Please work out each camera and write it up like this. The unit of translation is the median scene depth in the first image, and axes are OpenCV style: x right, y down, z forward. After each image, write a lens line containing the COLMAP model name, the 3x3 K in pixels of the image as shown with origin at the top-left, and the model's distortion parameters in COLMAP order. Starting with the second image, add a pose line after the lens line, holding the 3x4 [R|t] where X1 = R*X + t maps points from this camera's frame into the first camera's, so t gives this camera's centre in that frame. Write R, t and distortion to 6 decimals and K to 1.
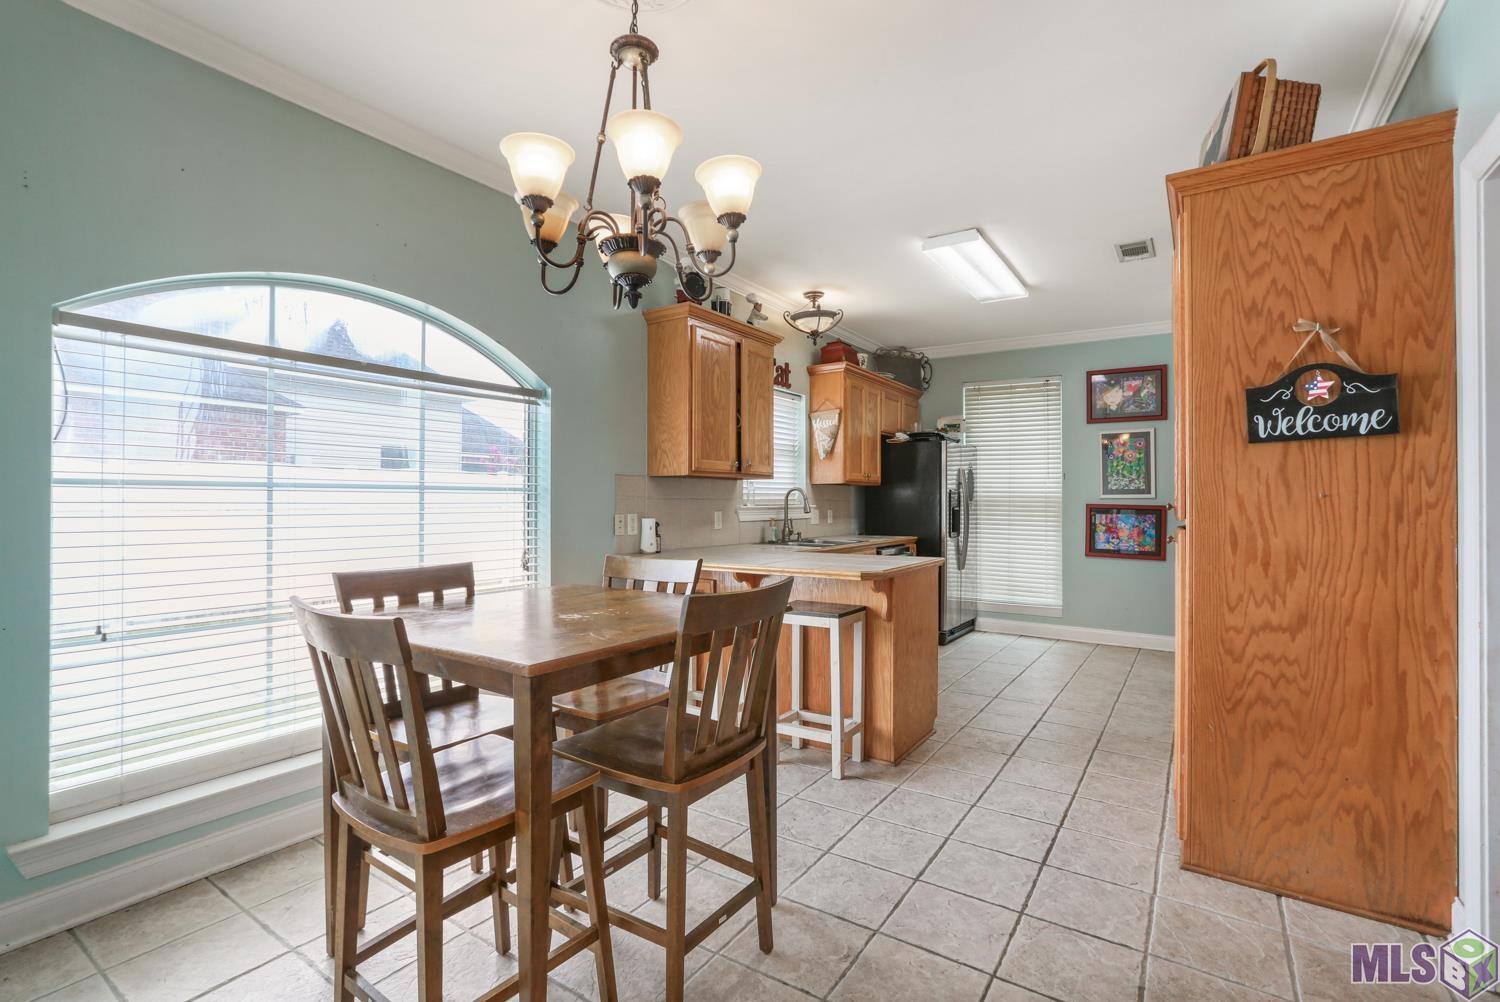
lens RADIAL K [[692.2, 0, 760.8], [0, 692.2, 491.7], [0, 0, 1]] dist [-0.001613, -0.000029]
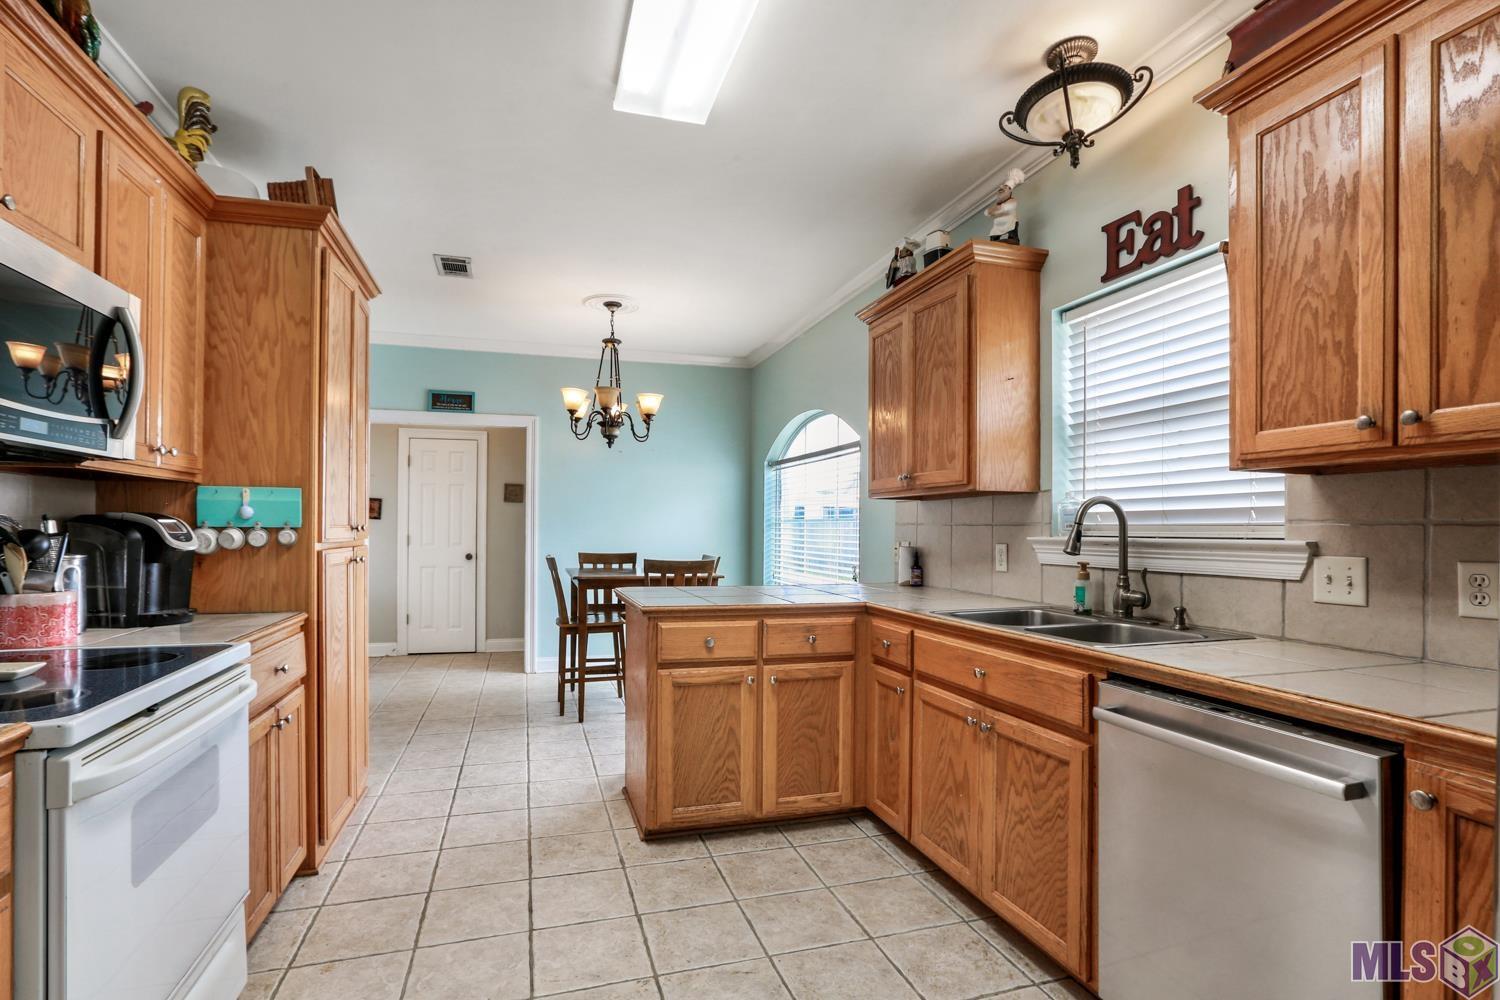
lens RADIAL K [[730.0, 0, 747.6], [0, 730.0, 527.2], [0, 0, 1]] dist [-0.002353, -0.000472]
pose [[-0.647280, -0.008332, -0.762207, 0.480813], [0.000507, 0.999935, -0.011361, 0.015911], [0.762252, -0.007740, -0.647234, 0.988143]]
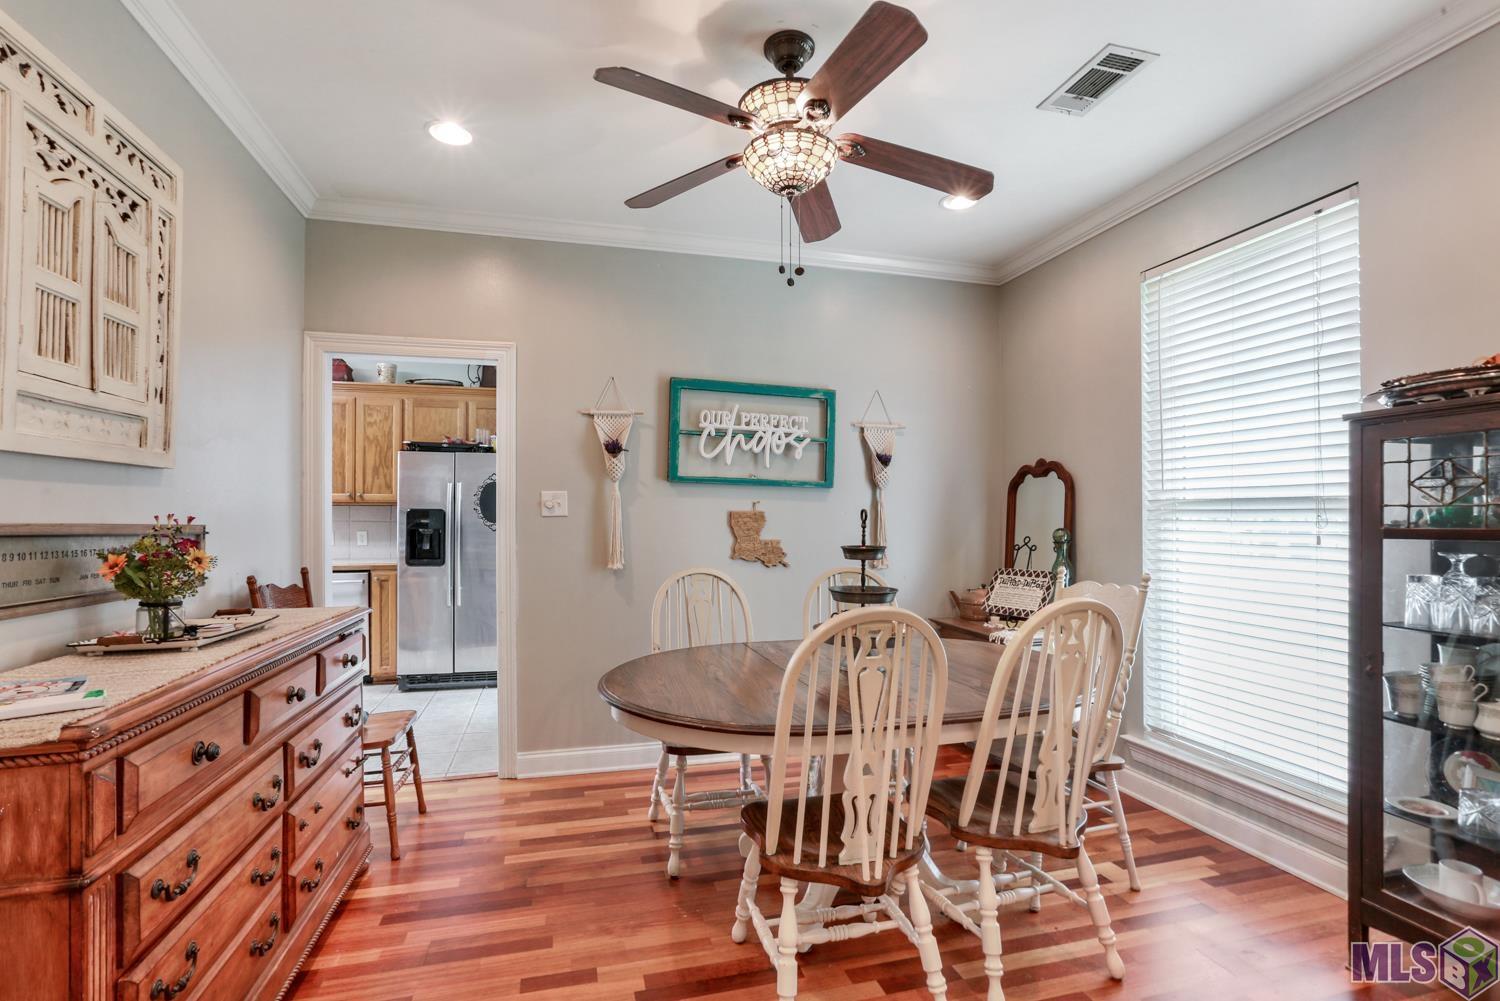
lens RADIAL K [[705.3, 0, 747.8], [0, 705.3, 515.7], [0, 0, 1]] dist [-0.000704, -0.000231]
pose [[0.738113, -0.007151, -0.674640, 1.183164], [0.008807, 0.999961, -0.000965, 0.009817], [0.674620, -0.005229, 0.738147, 0.650796]]
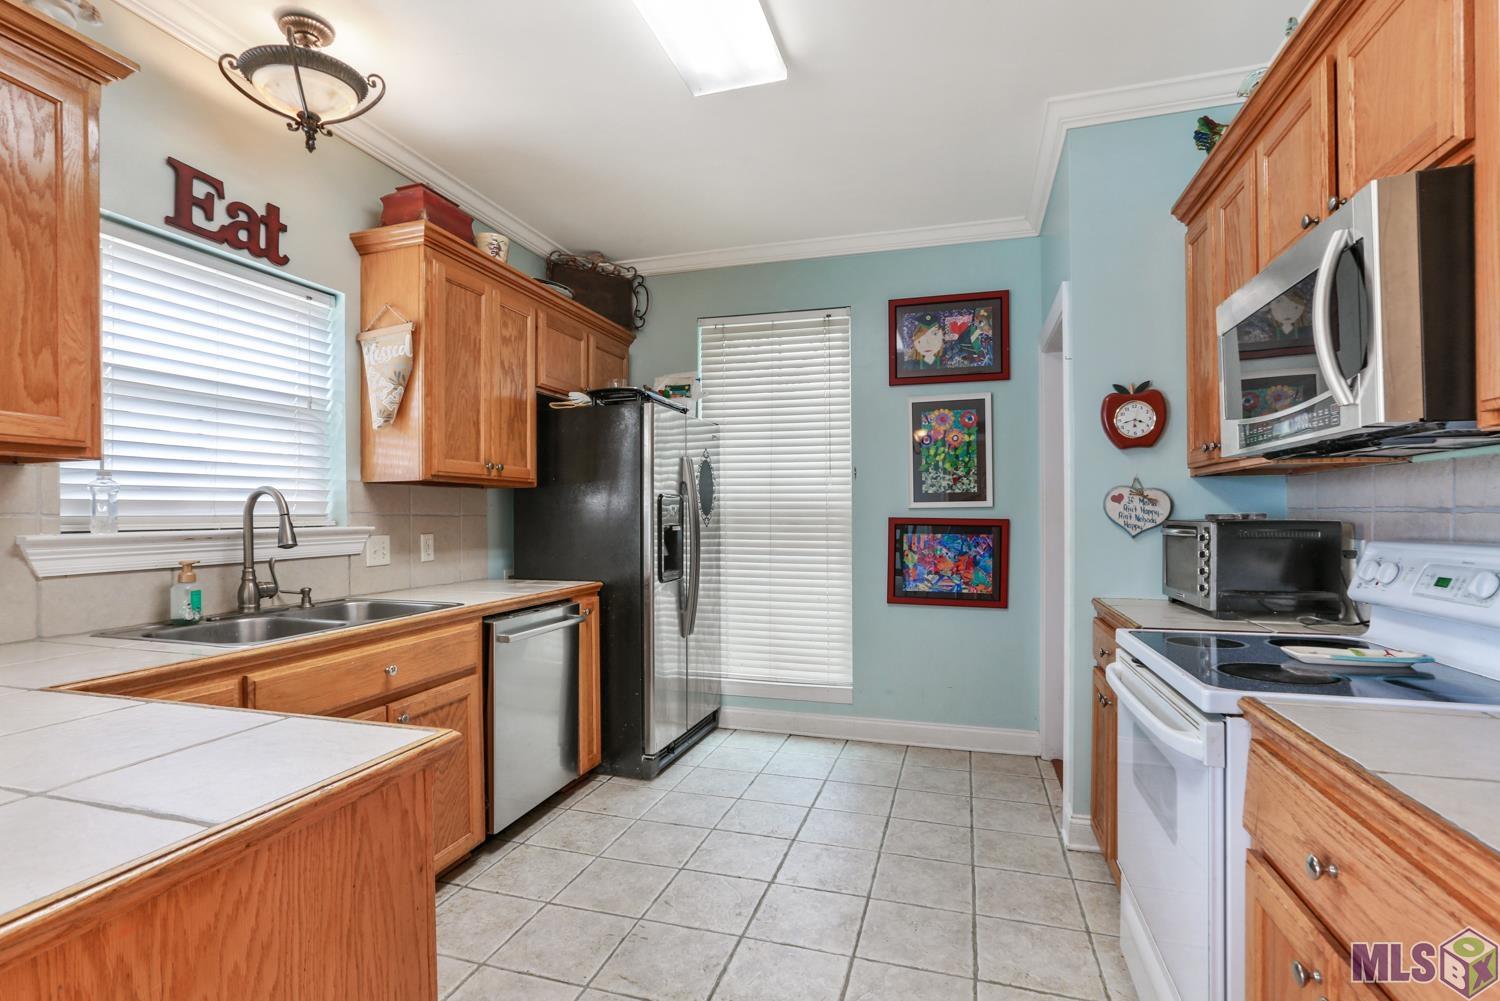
lens RADIAL K [[705.3, 0, 747.8], [0, 705.3, 515.7], [0, 0, 1]] dist [-0.000704, -0.000231]
pose [[0.963959, -0.010140, 0.265856, 0.190114], [0.006791, 0.999886, 0.013515, 0.006696], [-0.265962, -0.011223, 0.963918, 0.445045]]
